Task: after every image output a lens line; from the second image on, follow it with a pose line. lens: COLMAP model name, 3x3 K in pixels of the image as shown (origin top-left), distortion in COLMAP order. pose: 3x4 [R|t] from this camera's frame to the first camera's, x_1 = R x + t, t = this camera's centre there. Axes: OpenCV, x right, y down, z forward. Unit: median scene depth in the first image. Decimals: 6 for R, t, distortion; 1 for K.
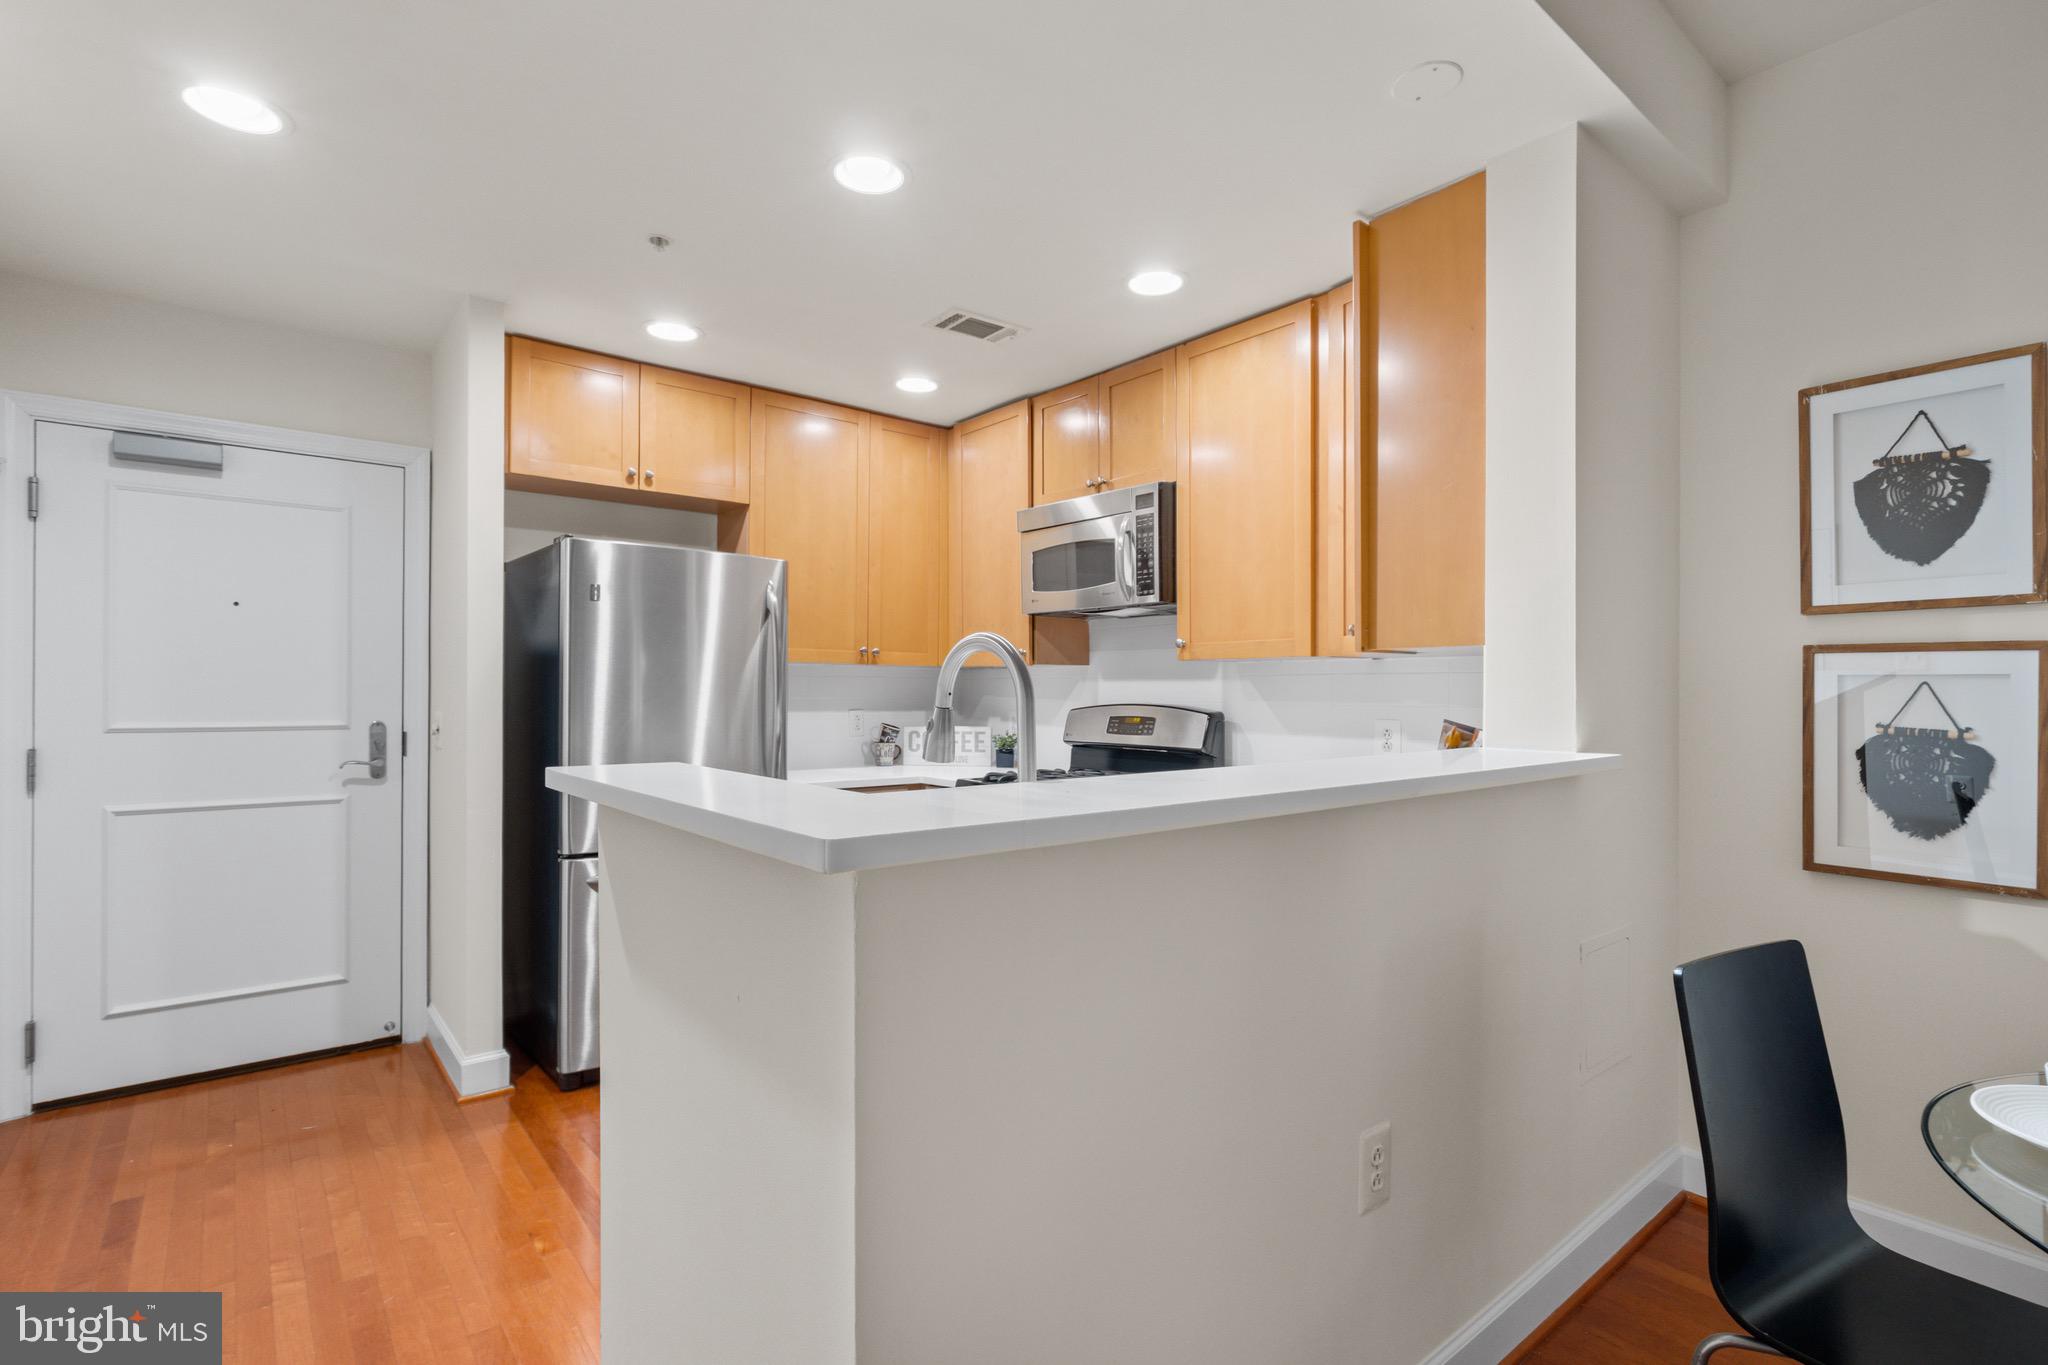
lens RADIAL K [[962.3, 0, 1026.6], [0, 962.3, 690.3], [0, 0, 1]] dist [-0.003159, 0.001078]
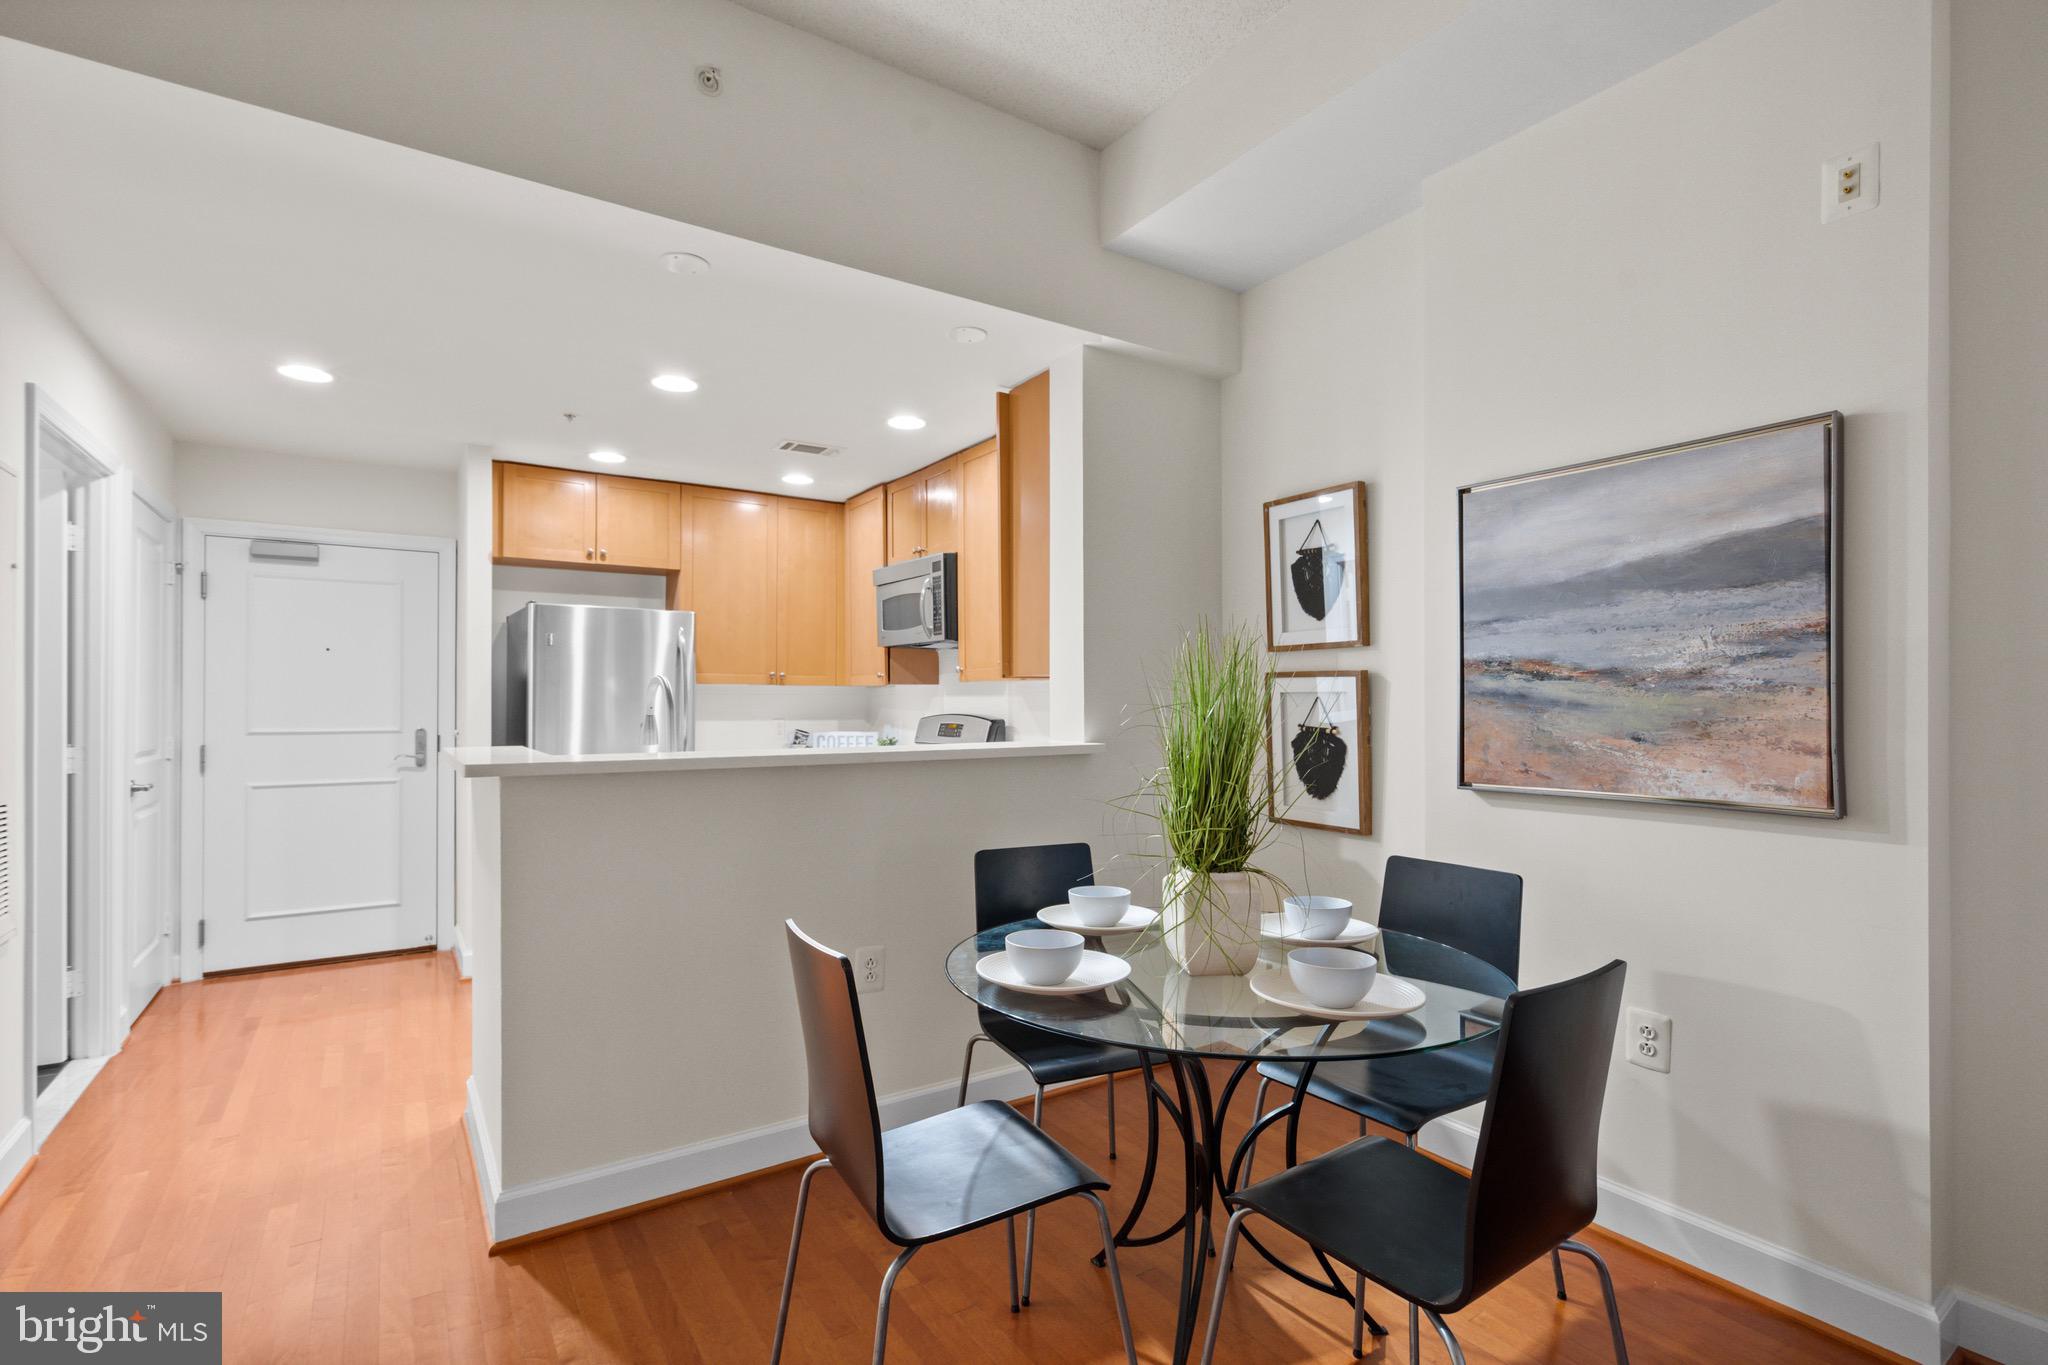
lens RADIAL K [[954.9, 0, 1021.0], [0, 954.9, 694.1], [0, 0, 1]] dist [0.000171, 0.000281]
pose [[0.994627, -0.006203, -0.103339, 0.384066], [0.005384, 0.999952, -0.008205, -0.001799], [0.103385, 0.007605, 0.994612, -0.349870]]
